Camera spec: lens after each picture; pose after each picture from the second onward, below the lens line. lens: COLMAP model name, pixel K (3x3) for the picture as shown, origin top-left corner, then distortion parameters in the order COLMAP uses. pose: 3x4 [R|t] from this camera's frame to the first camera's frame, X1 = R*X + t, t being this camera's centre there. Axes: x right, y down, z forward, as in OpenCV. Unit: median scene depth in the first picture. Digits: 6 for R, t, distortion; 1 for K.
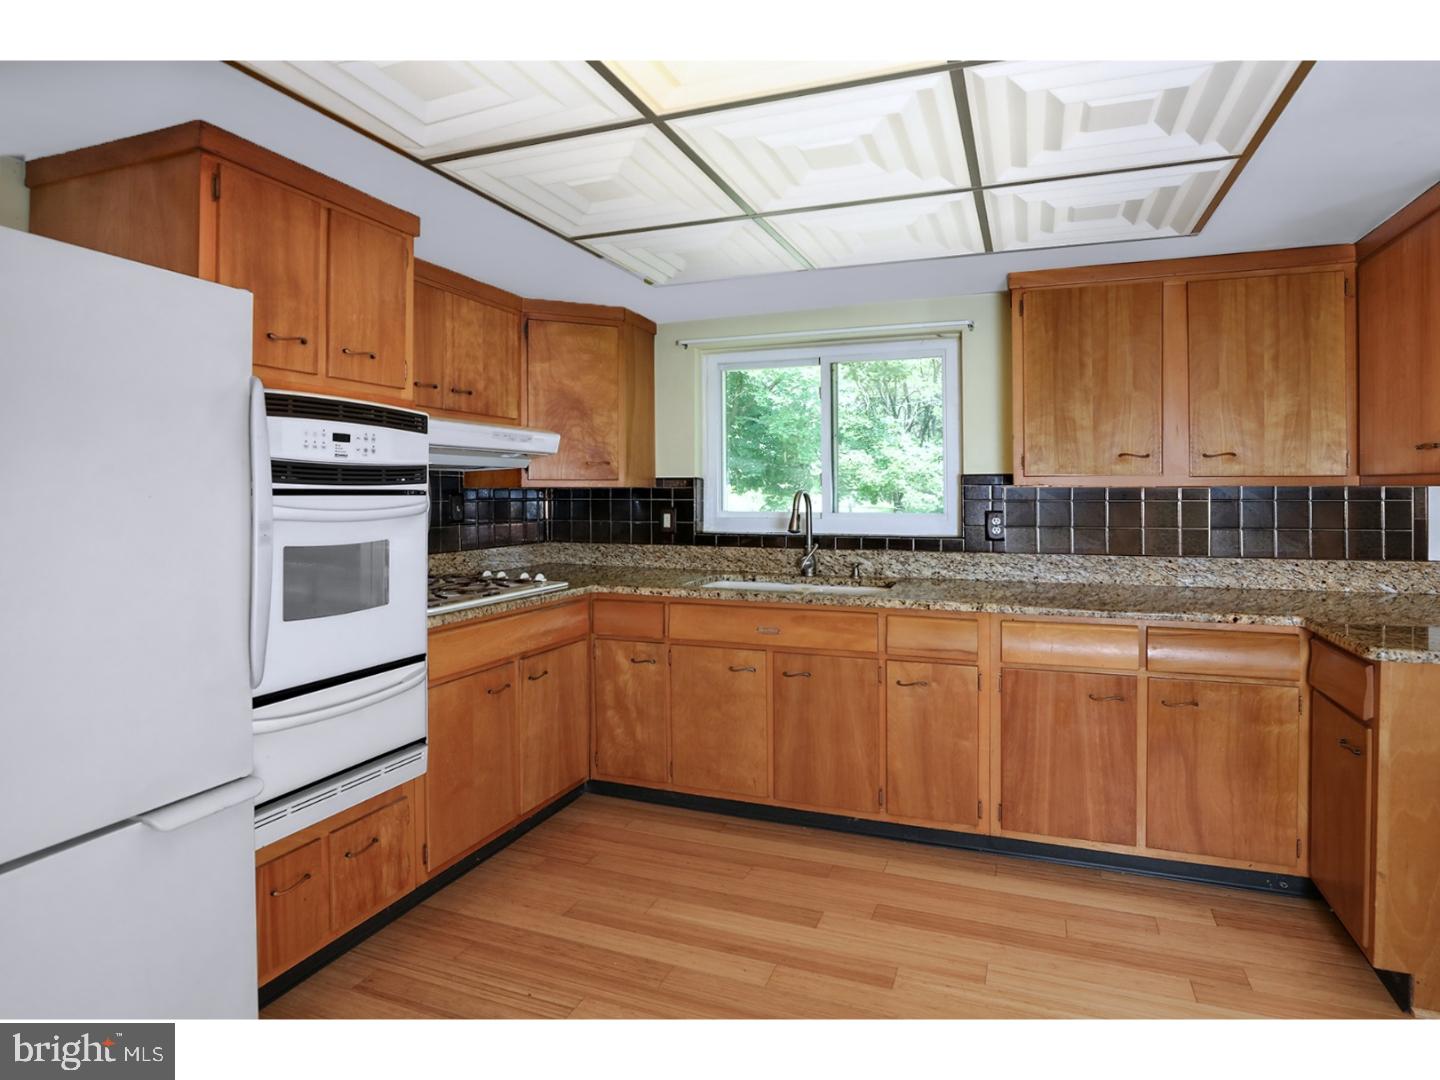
lens RADIAL K [[721.2, 0, 805.9], [0, 721.2, 486.6], [0, 0, 1]] dist [-0.031495, 0.009075]
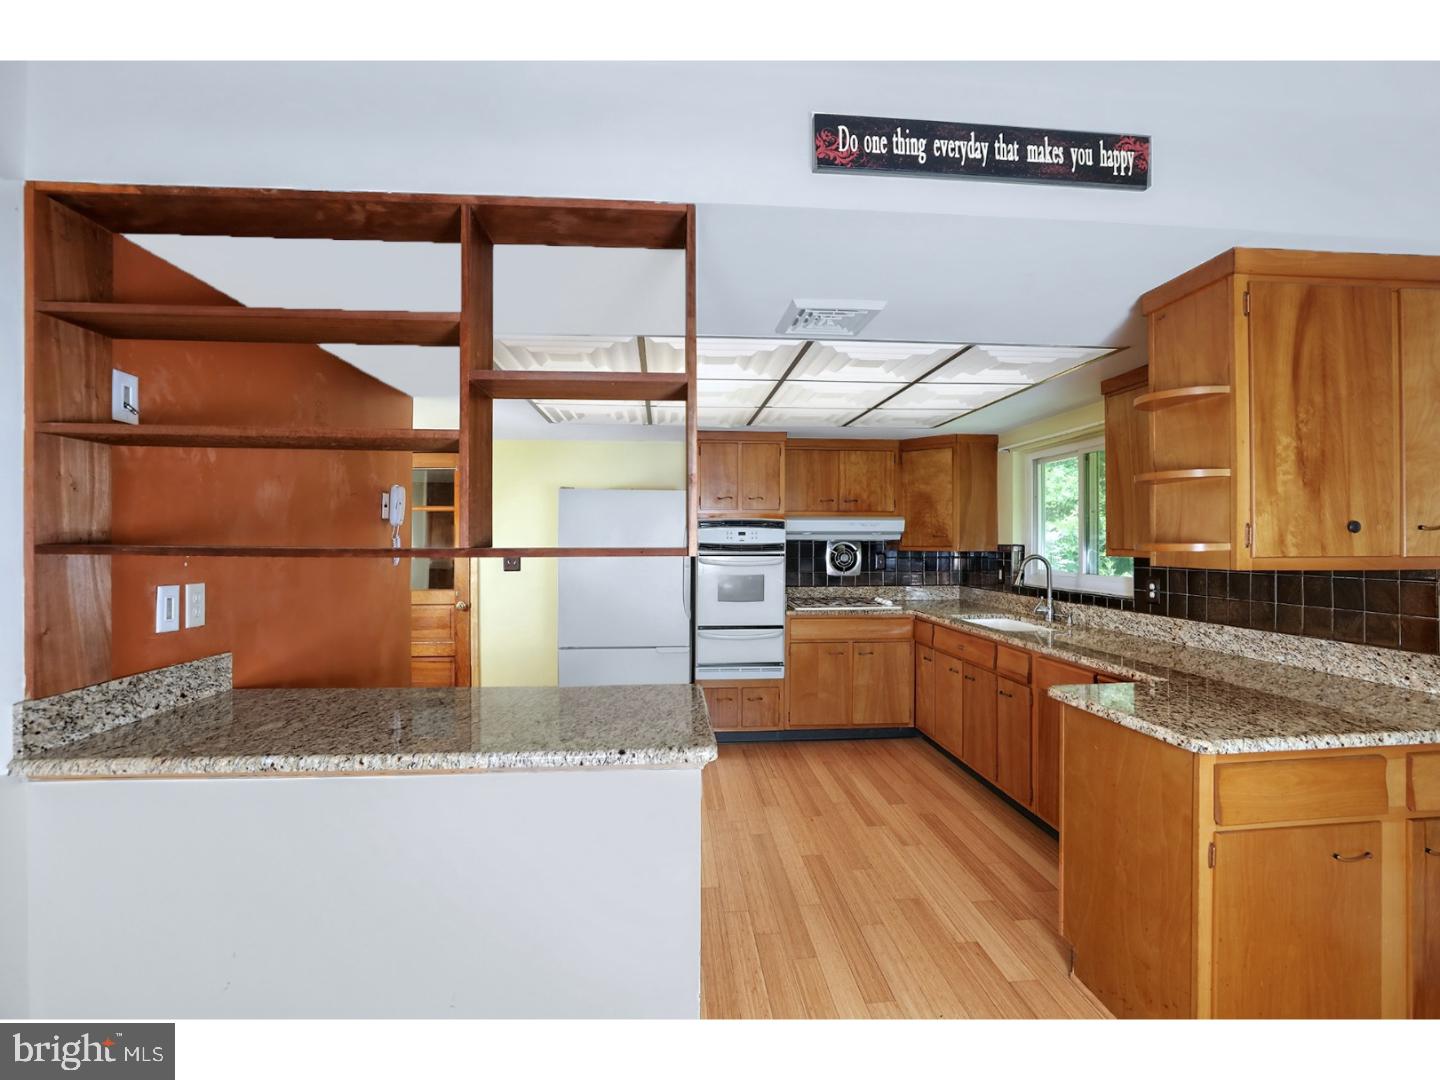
lens RADIAL K [[695.7, 0, 748.2], [0, 695.7, 540.7], [0, 0, 1]] dist [-0.022182, 0.000324]
pose [[0.421889, -0.001707, -0.906646, 1.145813], [0.005848, 0.999983, 0.000839, -0.031677], [0.906628, -0.005656, 0.421892, -0.030664]]
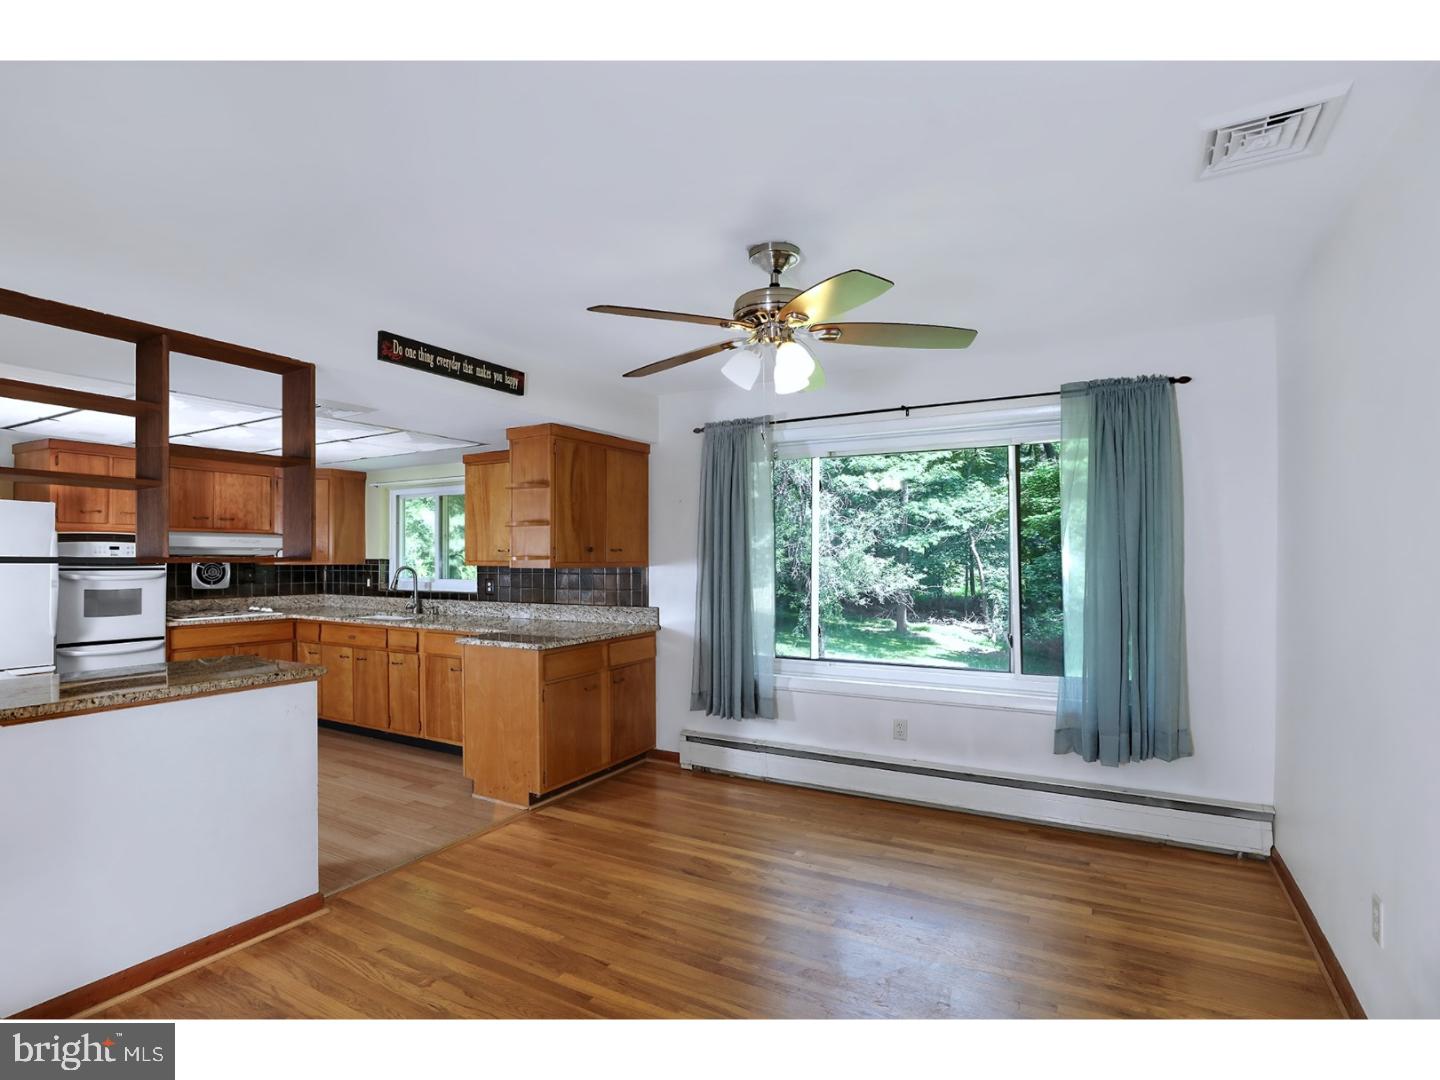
lens RADIAL K [[661.8, 0, 738.8], [0, 661.8, 556.0], [0, 0, 1]] dist [-0.041416, 0.013057]
pose [[0.986358, 0.000496, -0.164612, 1.372304], [-0.000342, 0.999999, 0.000968, -0.029733], [0.164612, -0.000899, 0.986358, -0.646807]]
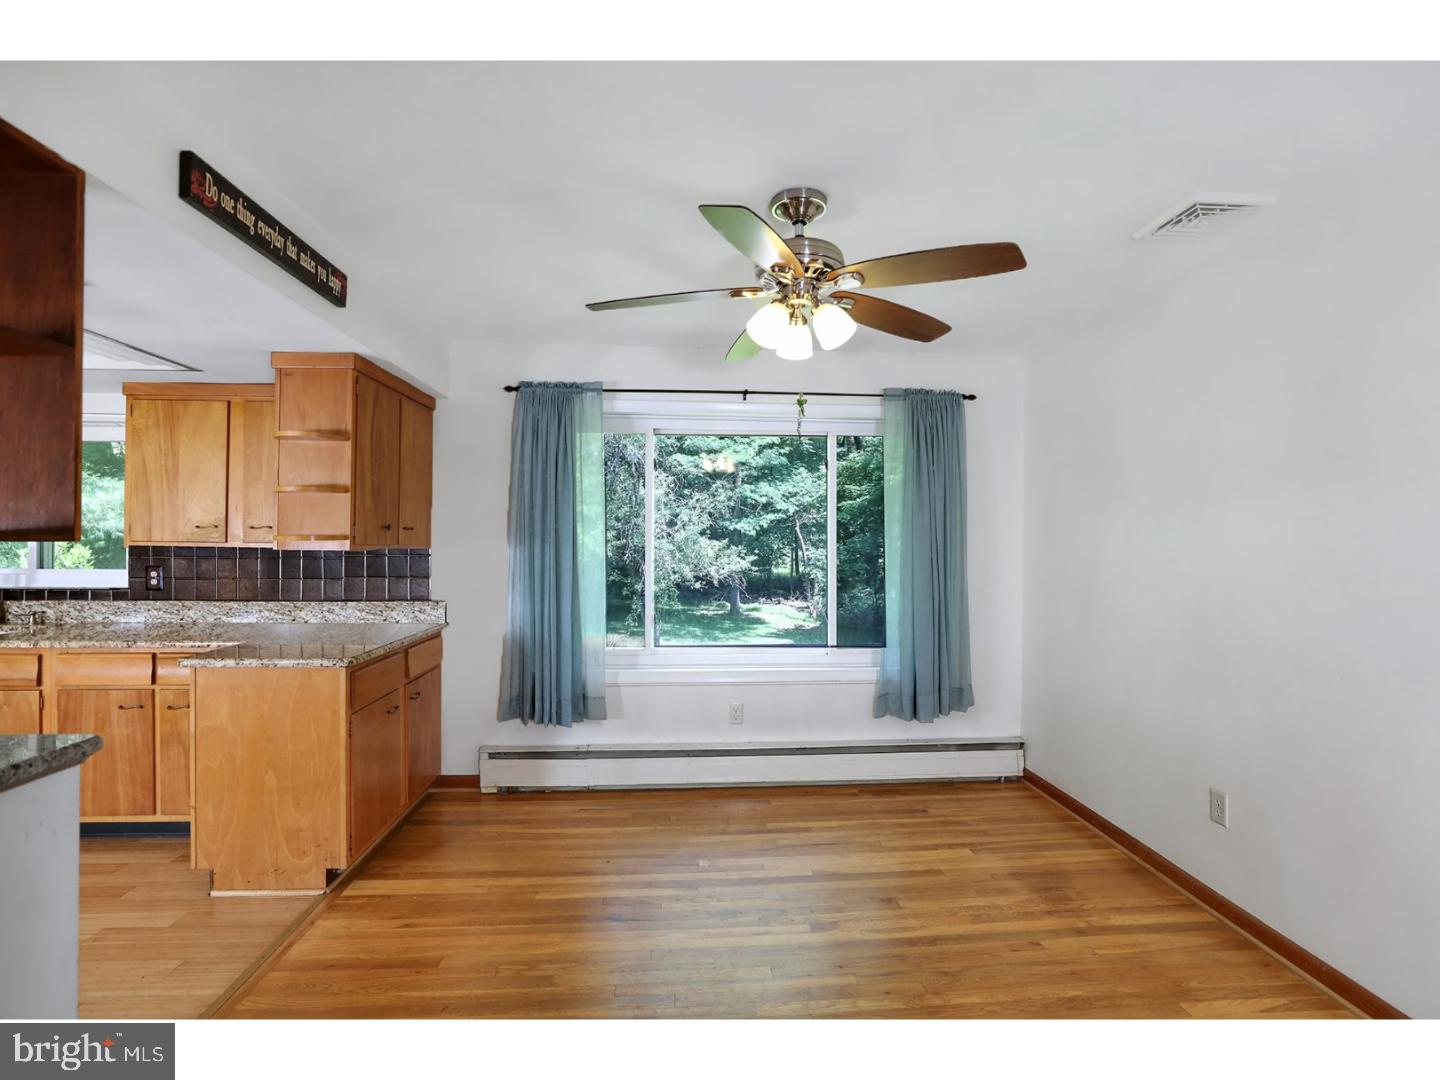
lens RADIAL K [[647.1, 0, 703.6], [0, 647.1, 533.3], [0, 0, 1]] dist [-0.031228, 0.006282]
pose [[0.933583, 0.009808, 0.358228, 0.897221], [-0.006060, 0.999915, -0.011585, -0.022270], [-0.358311, 0.008645, 0.933562, -0.450761]]
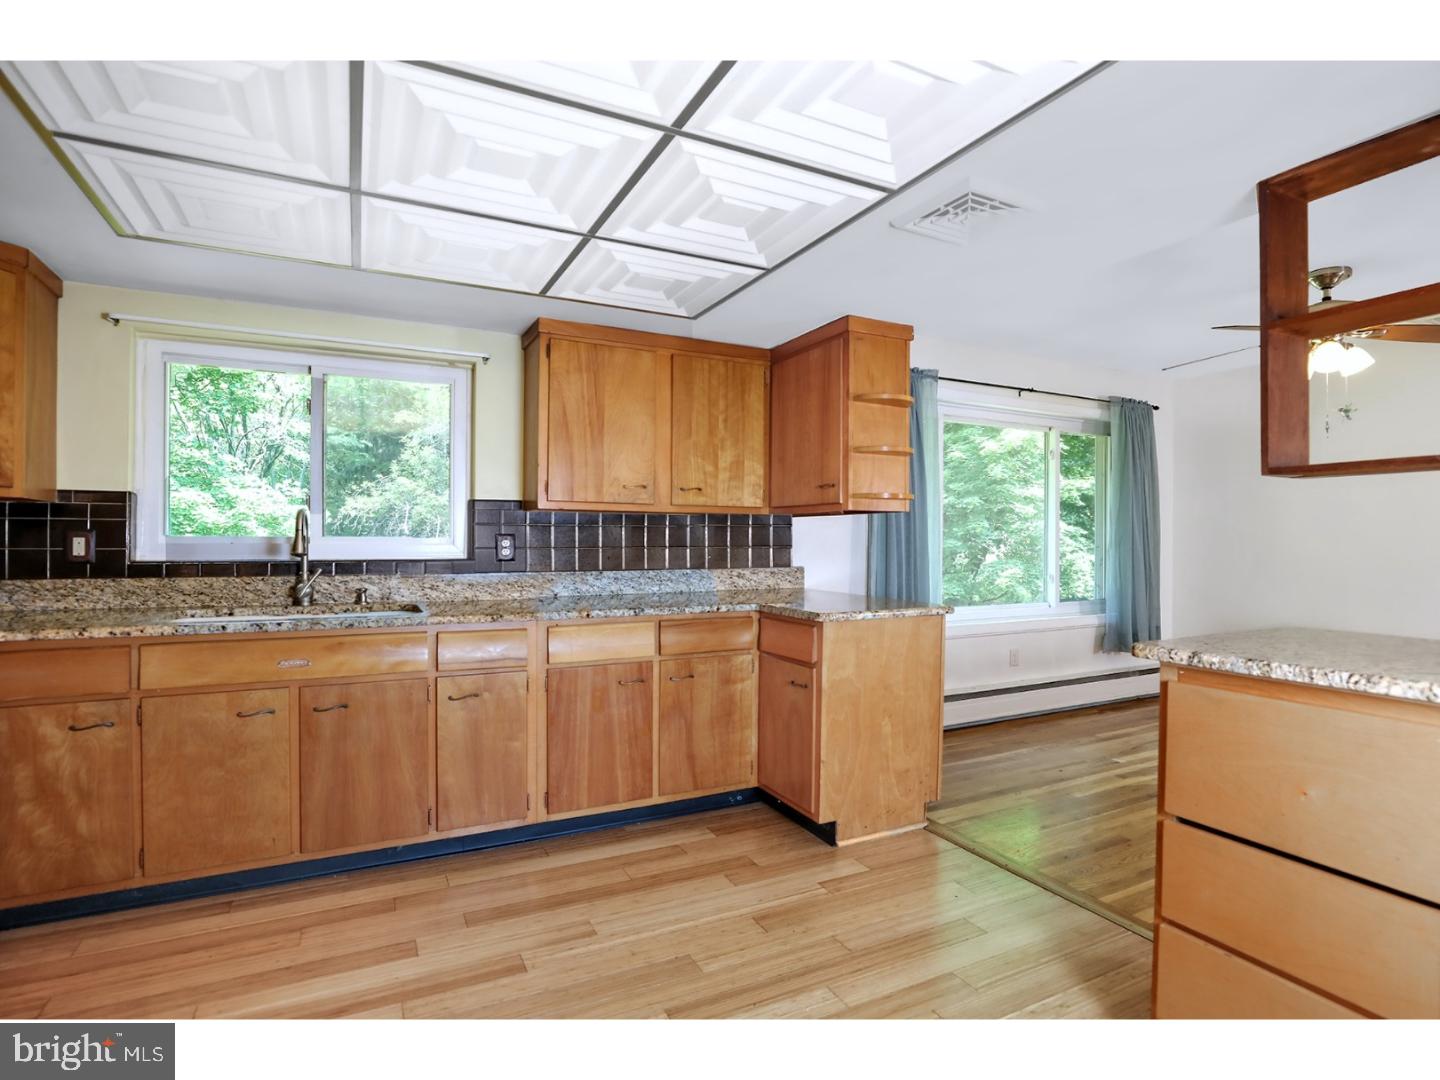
lens RADIAL K [[675.8, 0, 674.6], [0, 675.8, 536.8], [0, 0, 1]] dist [-0.020565, 0.001581]
pose [[0.744172, 0.008409, 0.667935, -0.266647], [-0.009546, 0.999953, -0.001953, 0.044488], [-0.667920, -0.004923, 0.744217, 0.085283]]
